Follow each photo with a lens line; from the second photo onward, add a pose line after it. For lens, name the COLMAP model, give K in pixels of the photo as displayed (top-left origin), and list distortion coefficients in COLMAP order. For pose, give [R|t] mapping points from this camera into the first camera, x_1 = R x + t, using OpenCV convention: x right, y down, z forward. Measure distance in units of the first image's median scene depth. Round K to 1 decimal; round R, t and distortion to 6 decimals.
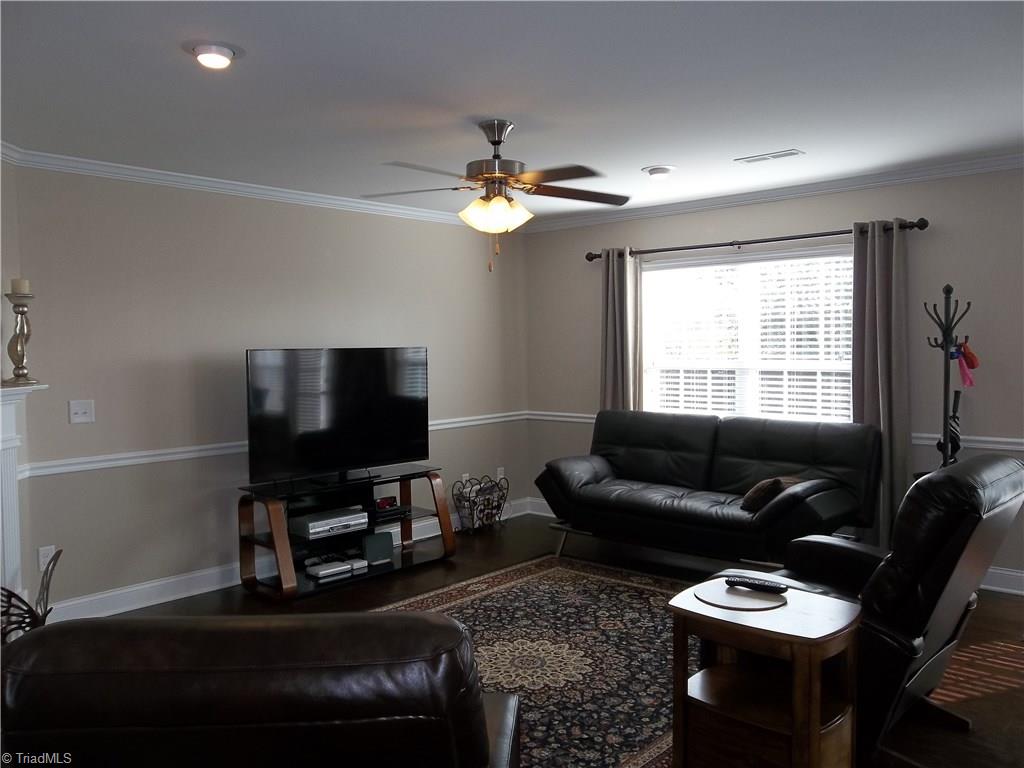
lens RADIAL K [[841.5, 0, 512.0], [0, 841.5, 384.0], [0, 0, 1]] dist [-0.006065, 0.002048]
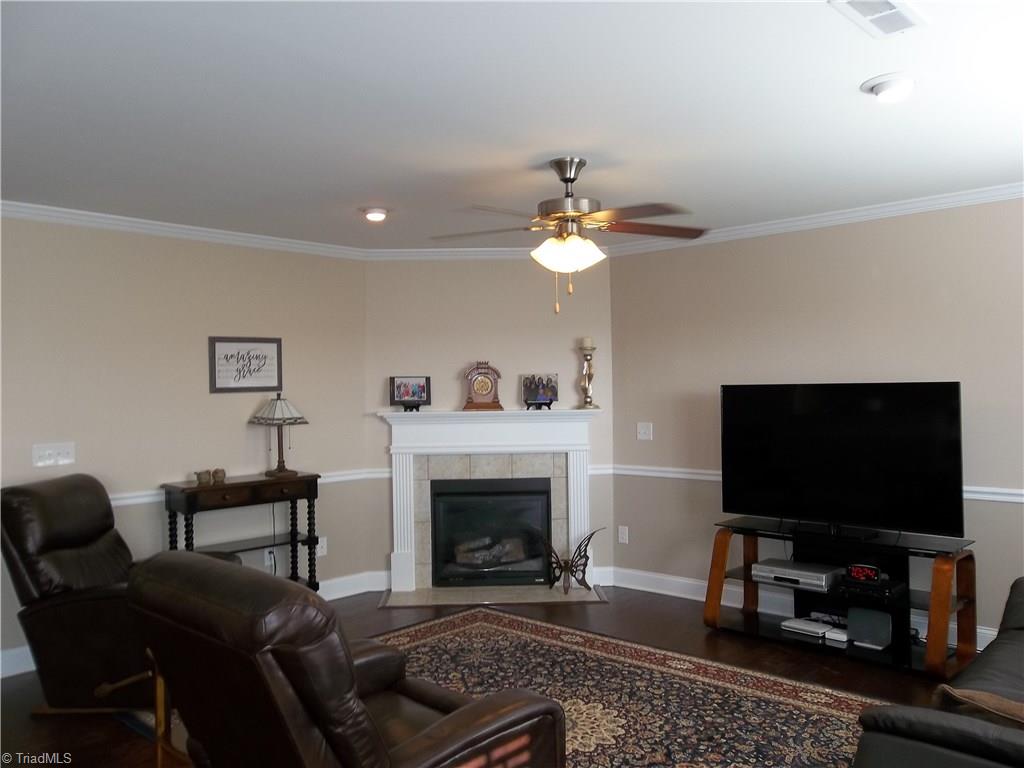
lens RADIAL K [[841.5, 0, 512.0], [0, 841.5, 384.0], [0, 0, 1]] dist [-0.006065, 0.002048]
pose [[-0.026280, 0.009978, -0.999605, 0.798246], [-0.031713, 0.999439, 0.010810, -0.048015], [0.999151, 0.031984, -0.025948, 0.803839]]
